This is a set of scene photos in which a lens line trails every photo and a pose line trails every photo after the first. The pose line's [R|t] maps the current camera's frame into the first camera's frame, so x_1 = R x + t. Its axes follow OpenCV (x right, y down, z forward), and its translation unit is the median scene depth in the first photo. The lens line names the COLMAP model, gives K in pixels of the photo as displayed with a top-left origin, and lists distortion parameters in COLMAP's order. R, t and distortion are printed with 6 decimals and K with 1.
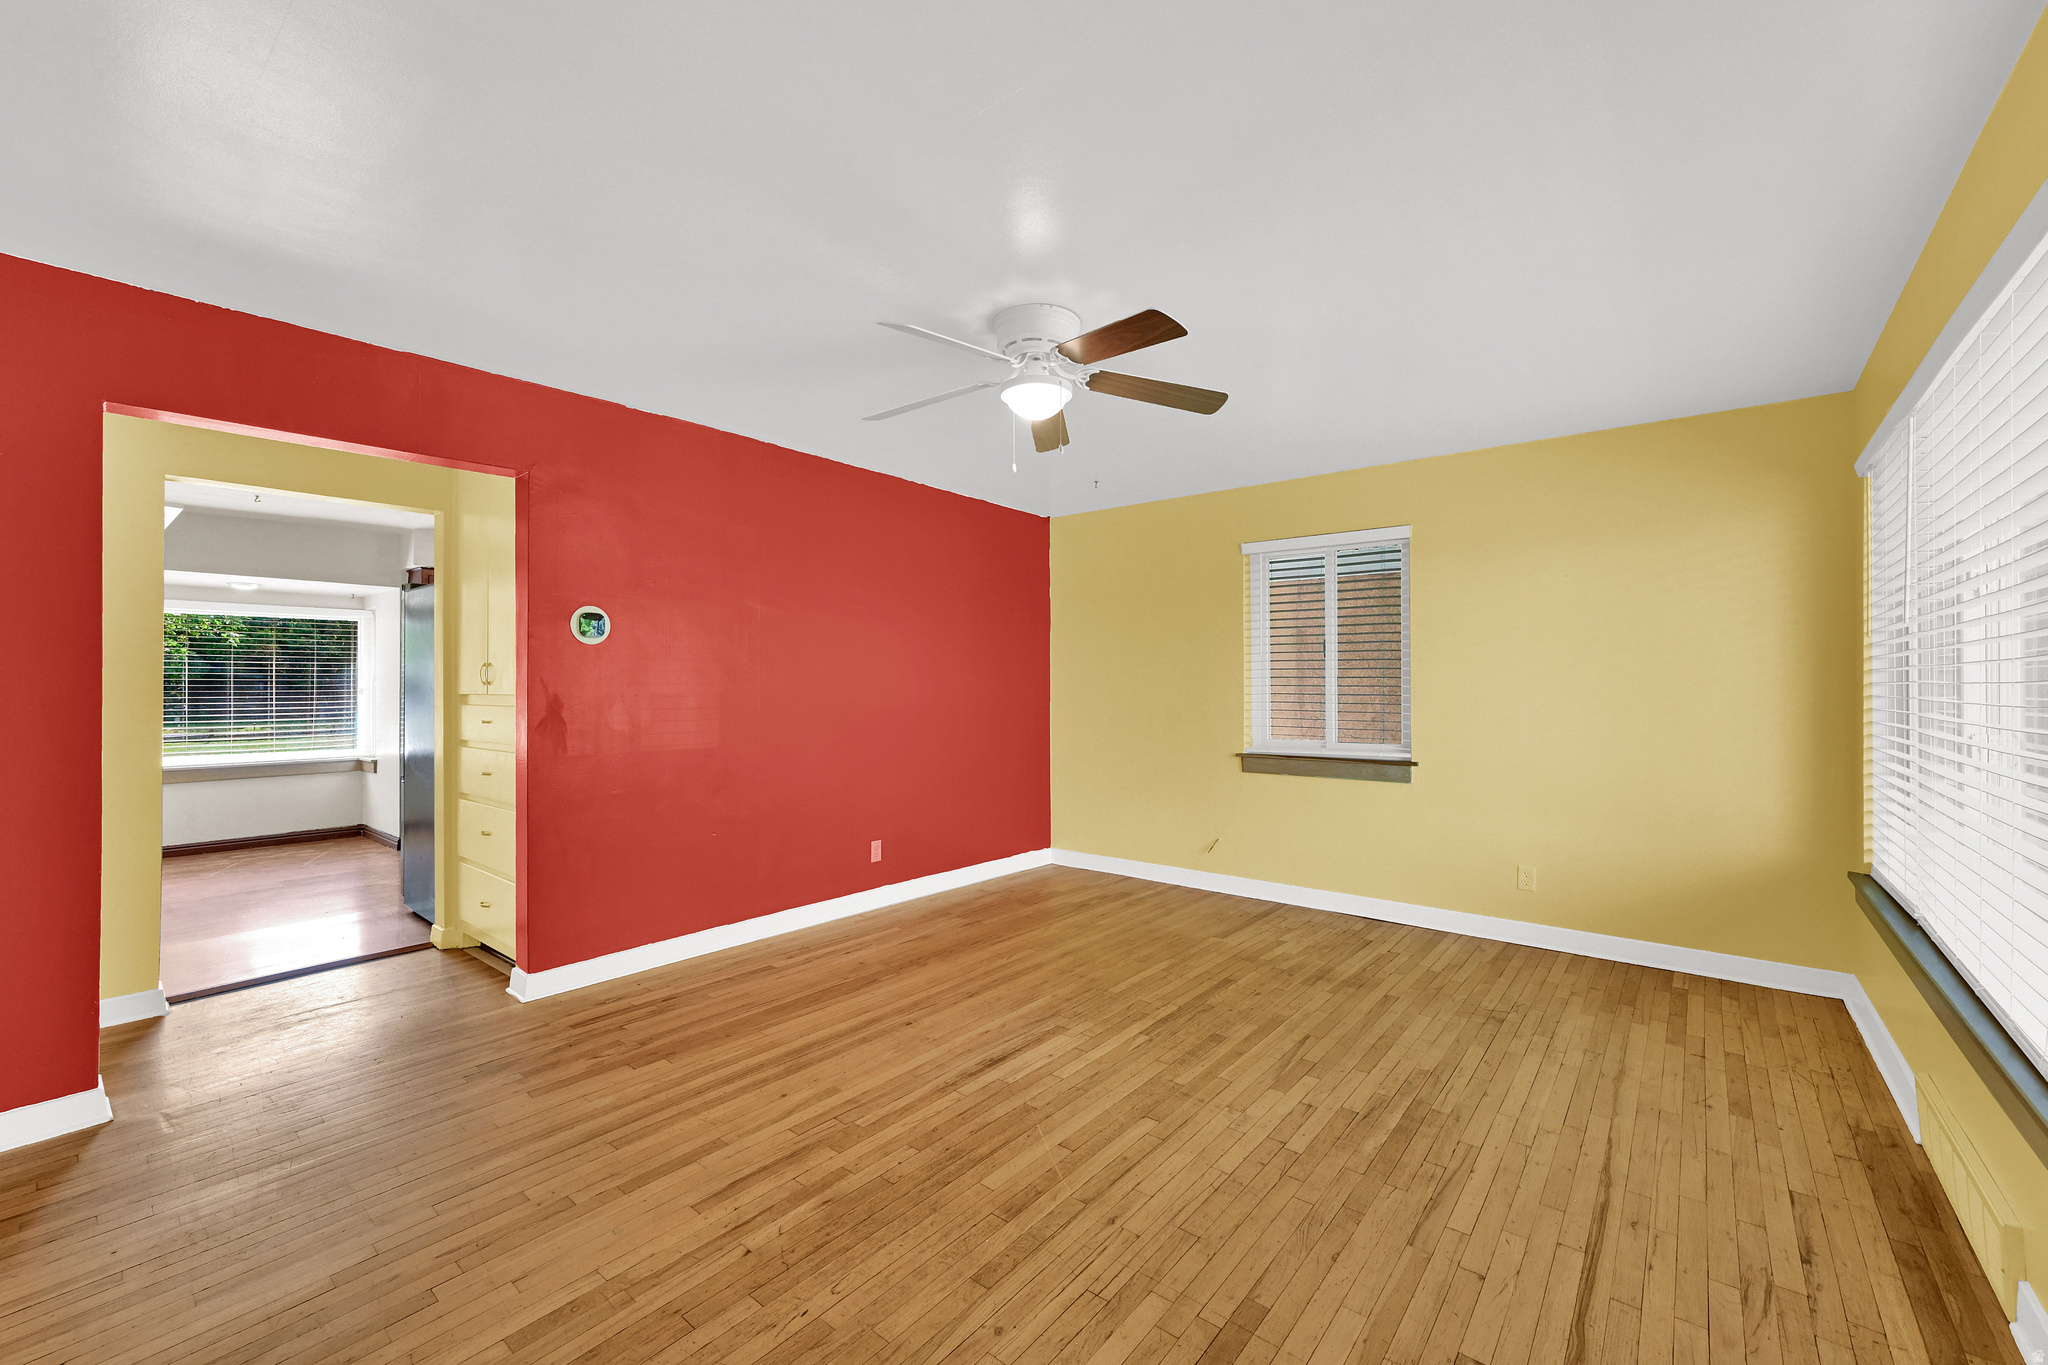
lens RADIAL K [[826.7, 0, 1007.1], [0, 826.7, 689.4], [0, 0, 1]] dist [-0.000242, 0.000726]
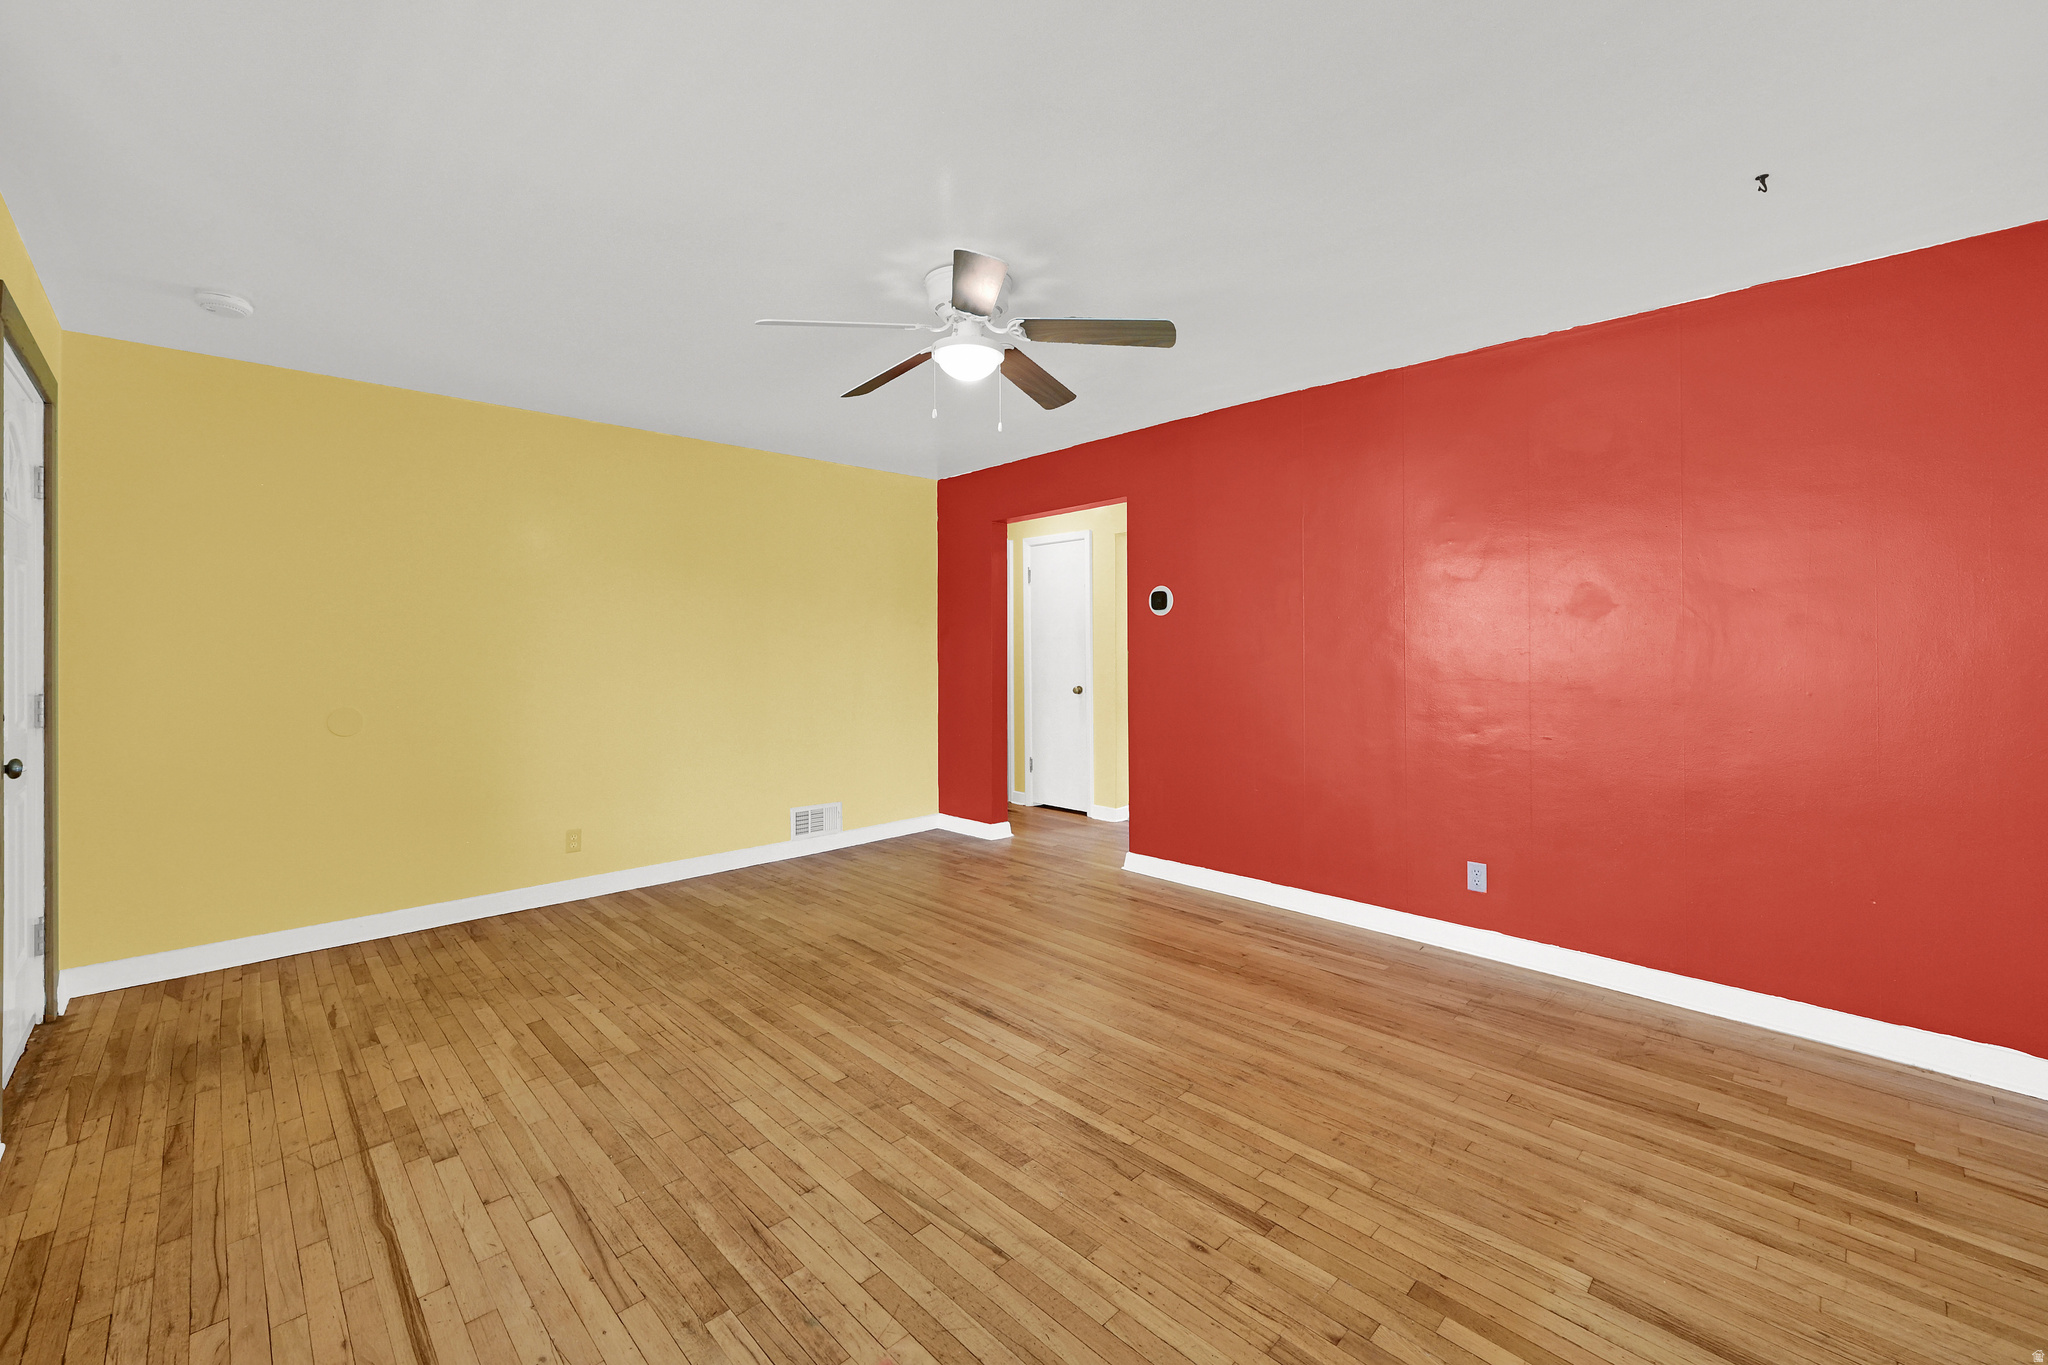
lens RADIAL K [[826.7, 0, 1026.7], [0, 826.7, 646.8], [0, 0, 1]] dist [-0.000242, 0.000726]
pose [[-0.093426, 0.001048, -0.995626, 0.903535], [-0.002279, 0.999997, 0.001266, -0.006286], [0.995624, 0.002388, -0.093424, 1.030618]]
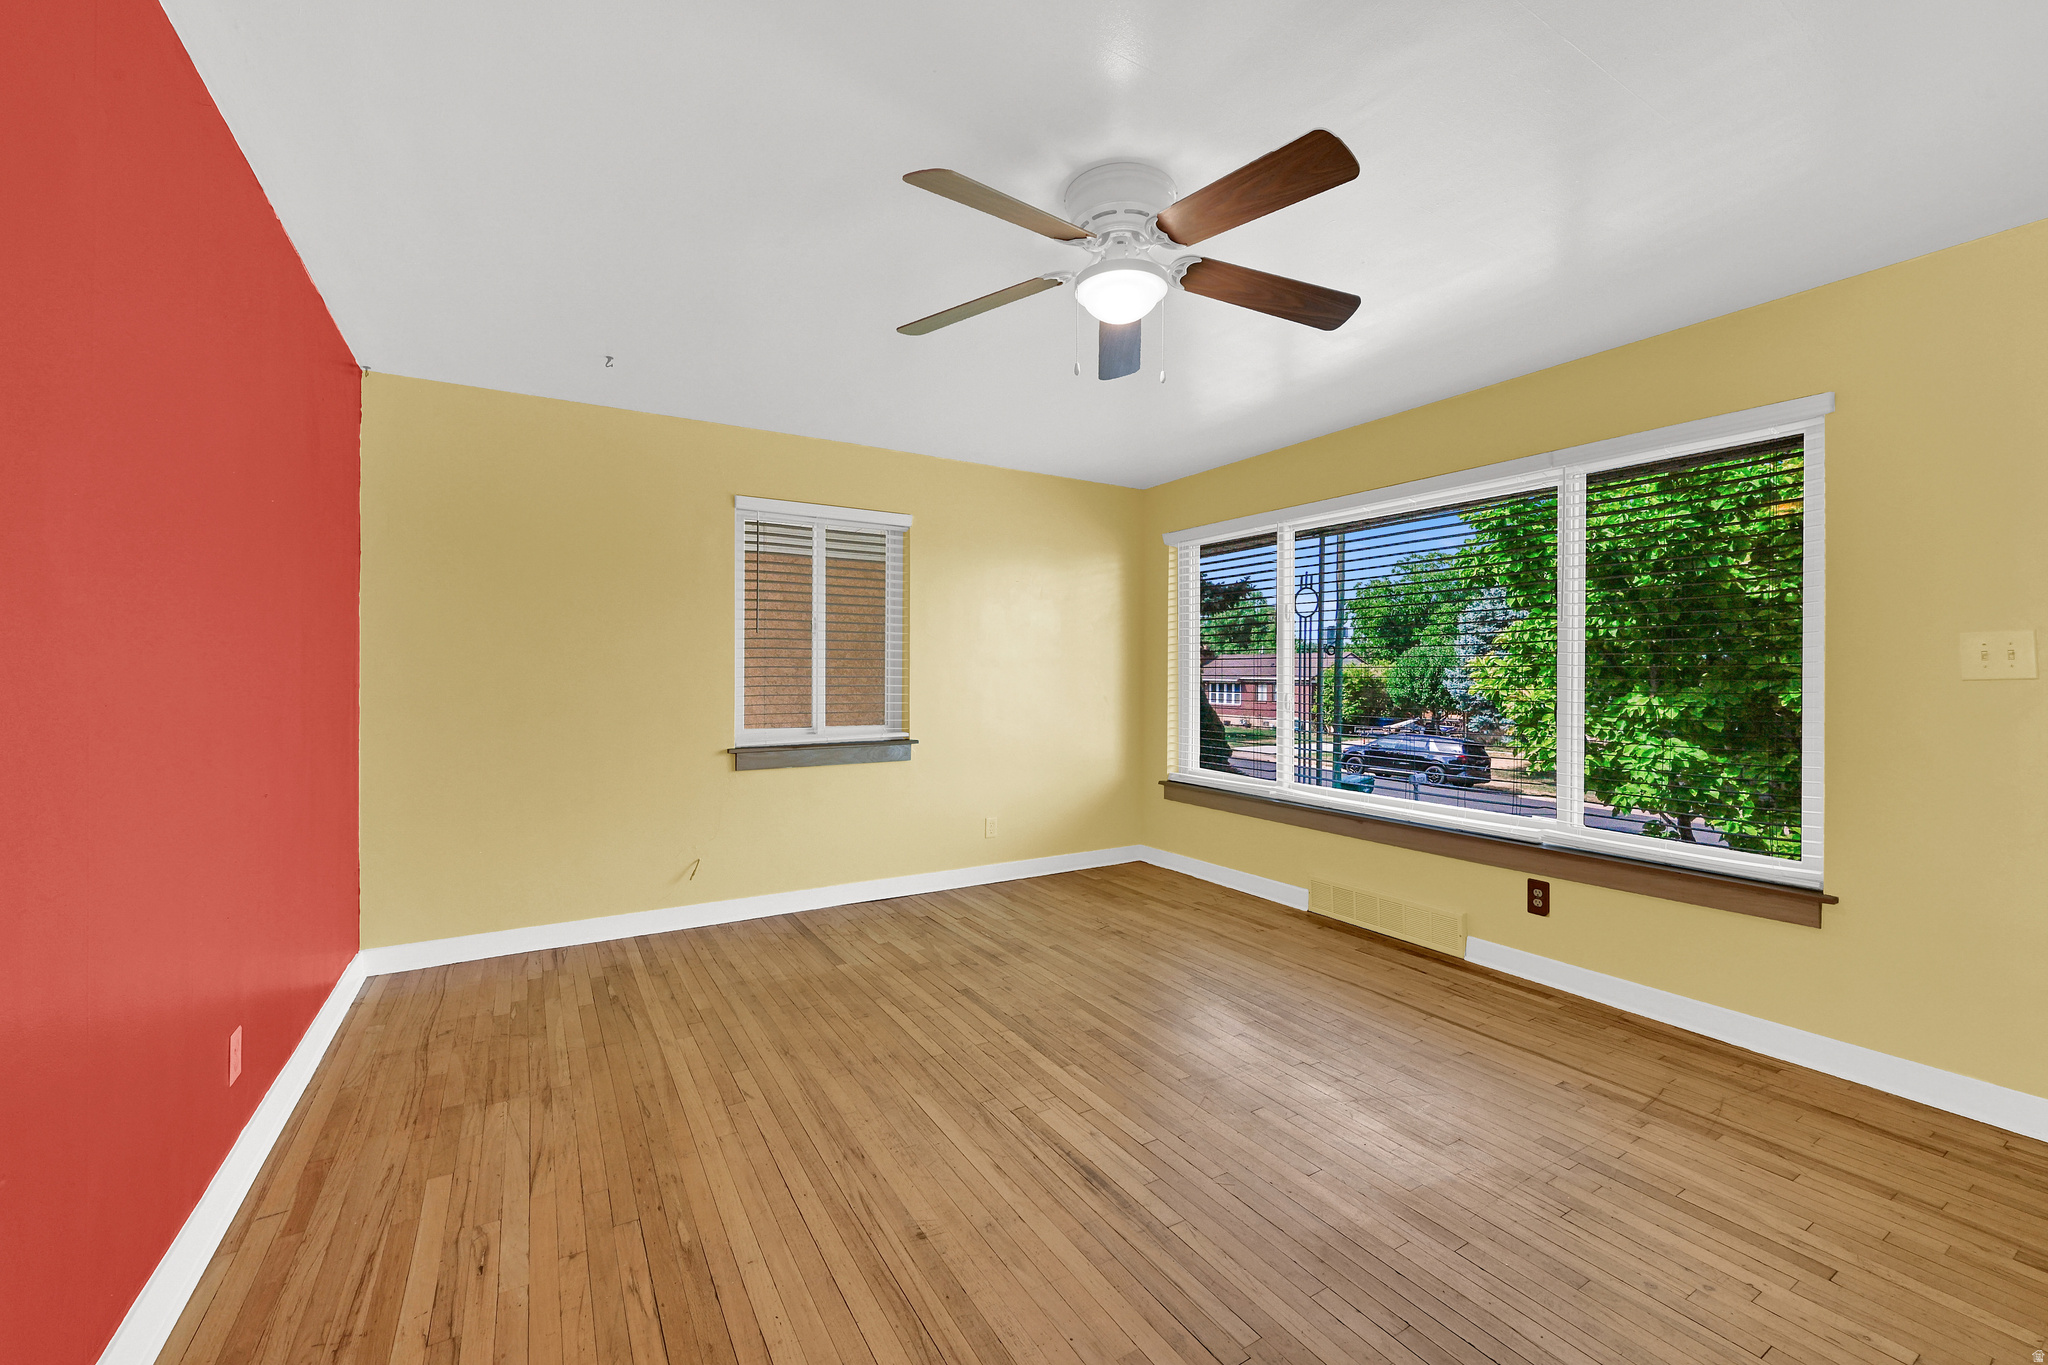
lens RADIAL K [[826.7, 0, 1023.0], [0, 826.7, 679.2], [0, 0, 1]] dist [-0.000242, 0.000726]
pose [[0.319477, -0.007277, 0.947566, -0.649193], [0.002455, 0.999974, 0.006852, 0.005342], [-0.947591, 0.000137, 0.319486, 0.743582]]
